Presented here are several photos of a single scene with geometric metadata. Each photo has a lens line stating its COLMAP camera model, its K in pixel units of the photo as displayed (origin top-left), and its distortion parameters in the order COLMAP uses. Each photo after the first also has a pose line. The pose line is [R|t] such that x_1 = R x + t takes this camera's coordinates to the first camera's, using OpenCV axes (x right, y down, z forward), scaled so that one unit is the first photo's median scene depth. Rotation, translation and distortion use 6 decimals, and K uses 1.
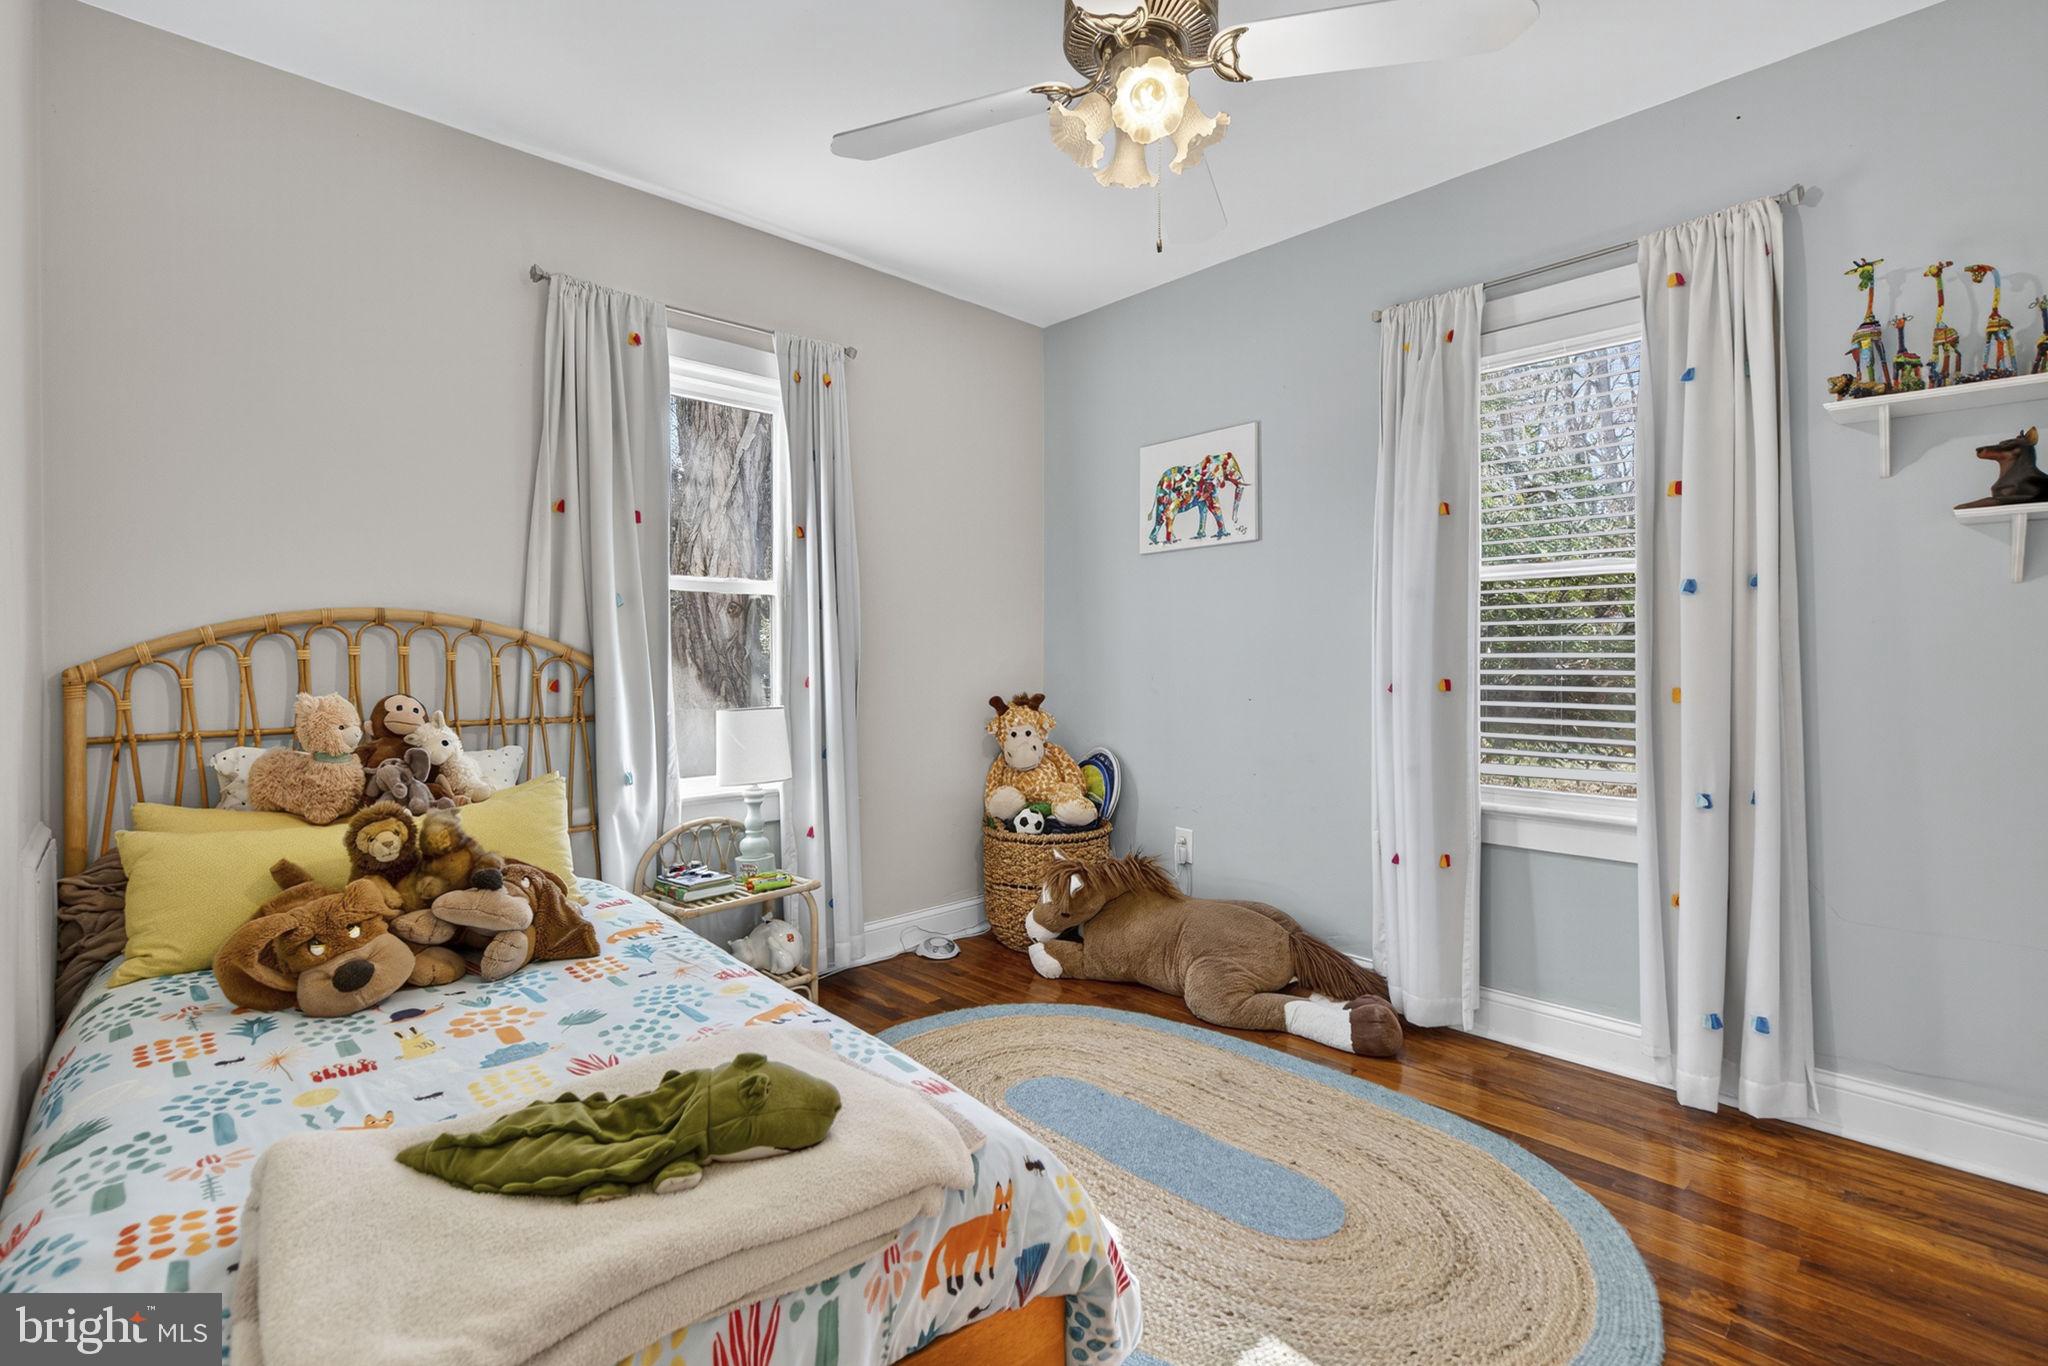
lens RADIAL K [[941.6, 0, 1007.5], [0, 941.6, 667.8], [0, 0, 1]] dist [0.000450, -0.000023]
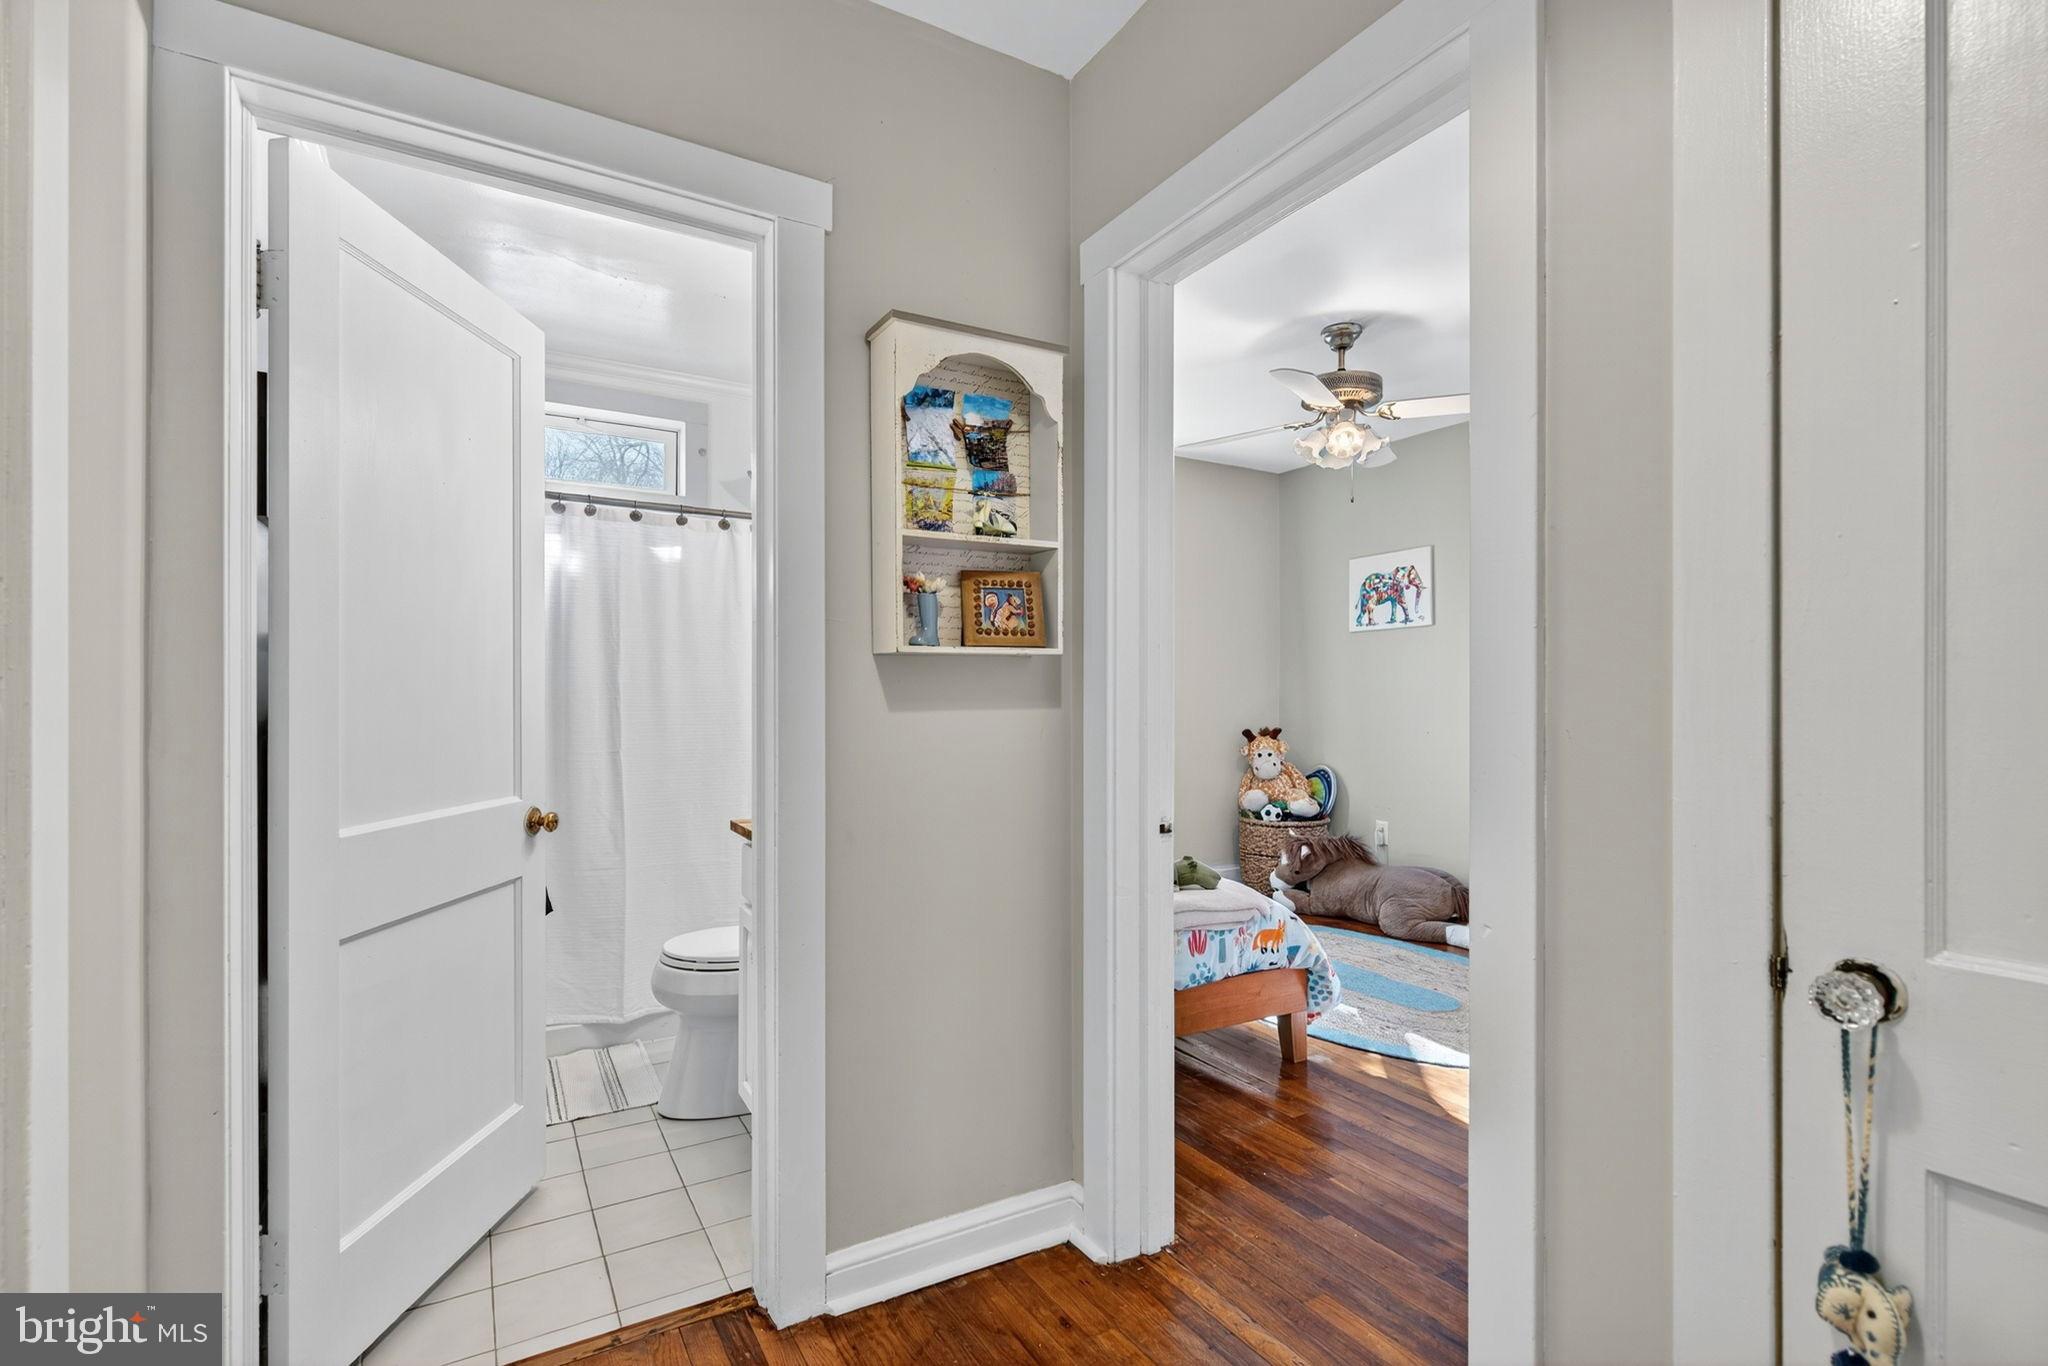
lens RADIAL K [[920.3, 0, 1003.6], [0, 920.3, 686.6], [0, 0, 1]] dist [0.000765, 0.000037]
pose [[0.972846, -0.001675, -0.231447, -0.055008], [-0.002567, 0.999834, -0.018025, -0.010689], [0.231439, 0.018129, 0.972681, -0.551617]]
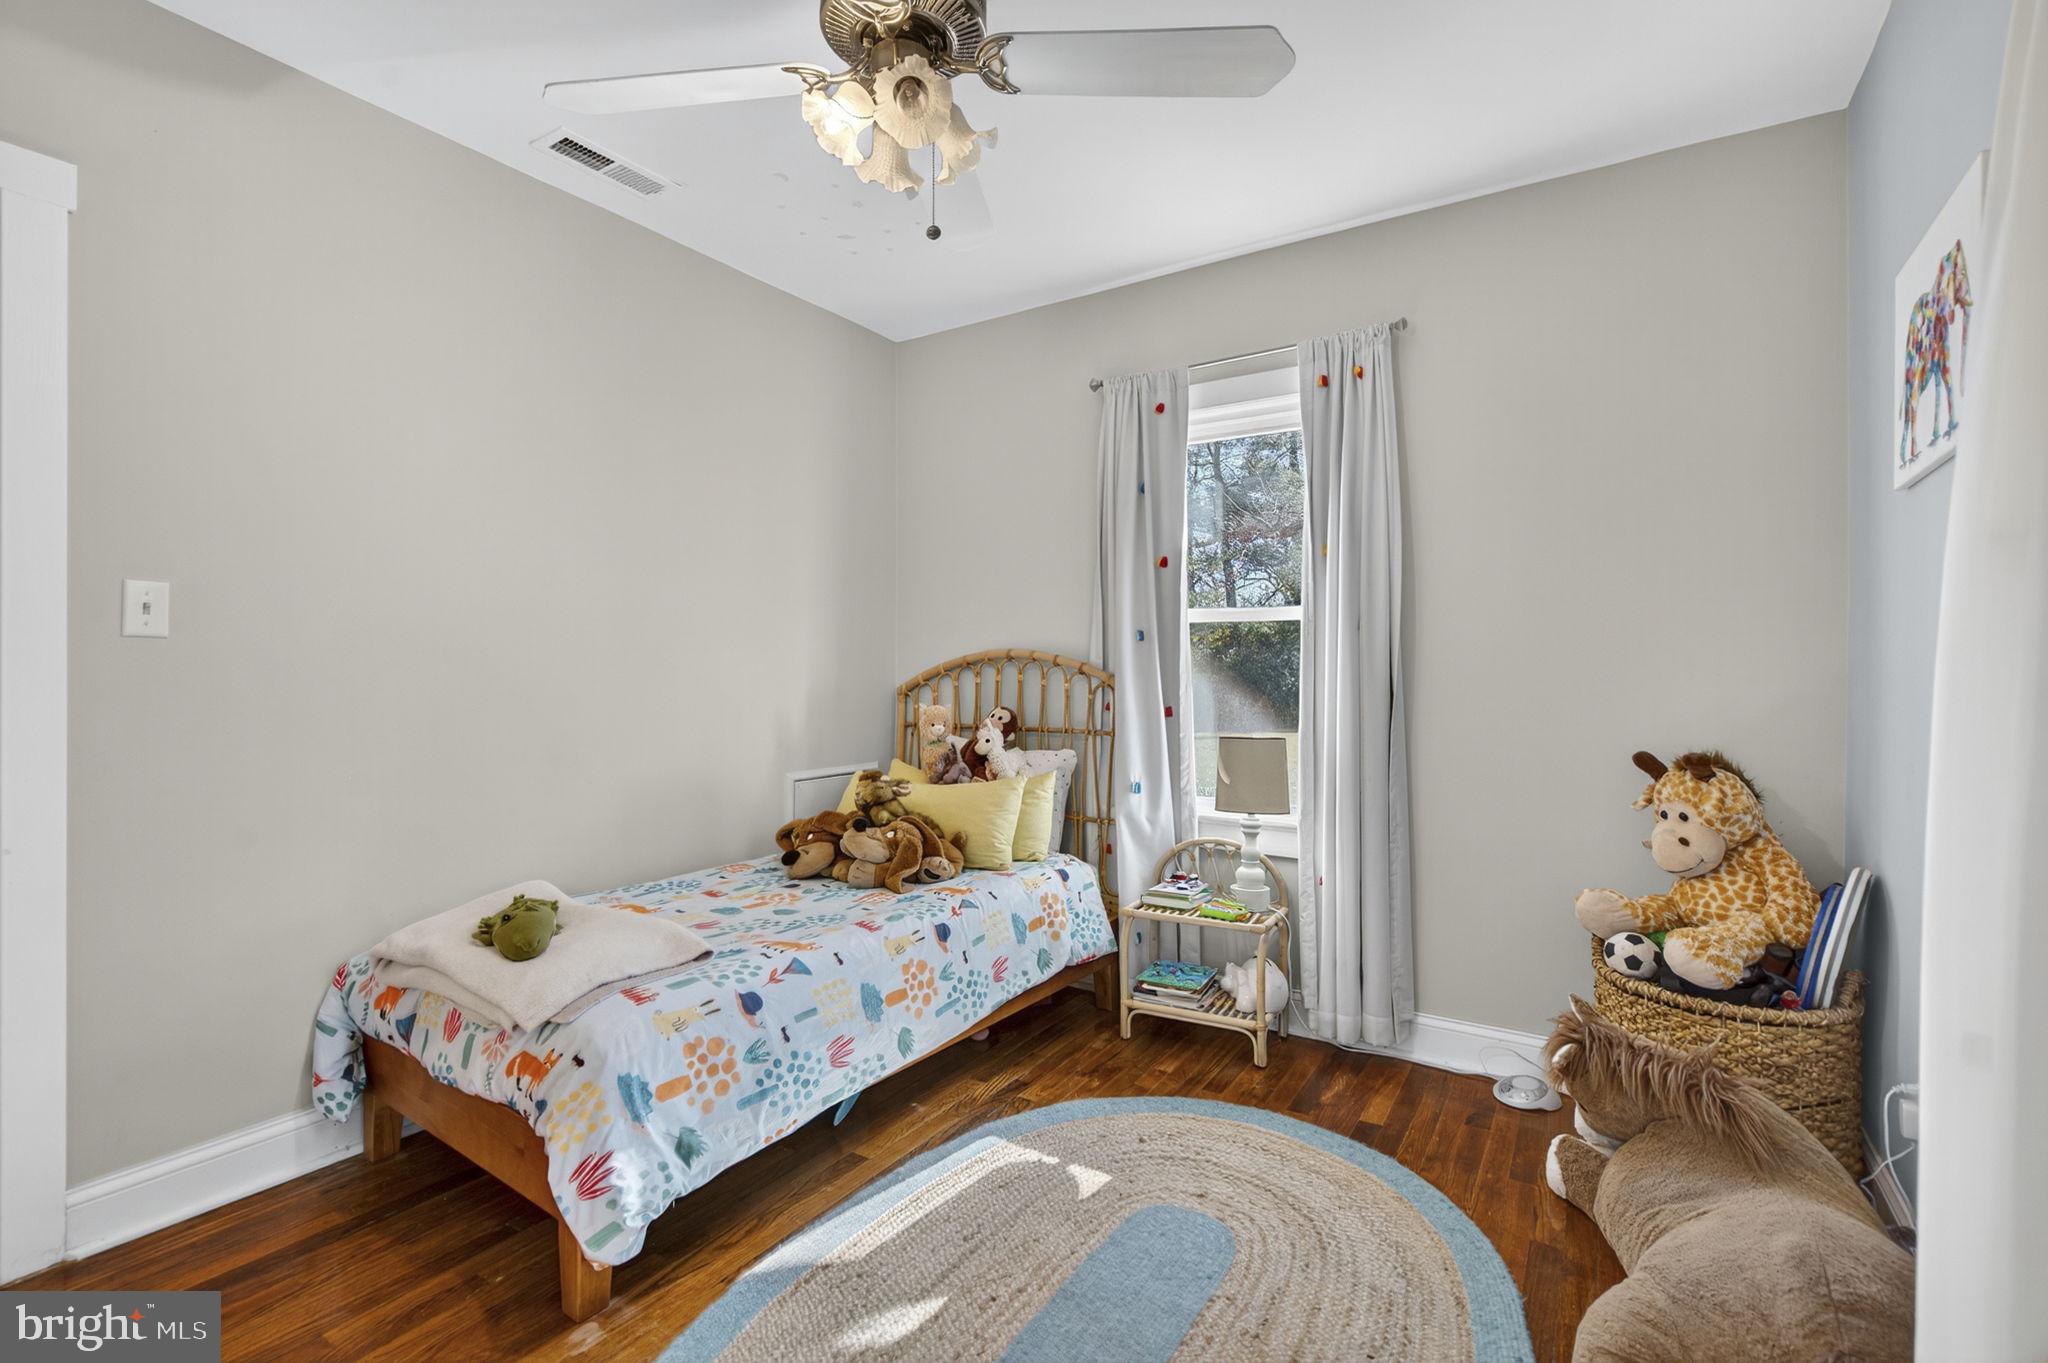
lens RADIAL K [[930.3, 0, 1027.1], [0, 930.3, 674.1], [0, 0, 1]] dist [0.000116, 0.000182]
pose [[0.238710, 0.006396, -0.971070, 0.554916], [-0.013951, 0.999898, 0.003157, -0.020842], [0.970991, 0.012794, 0.238775, 0.477701]]
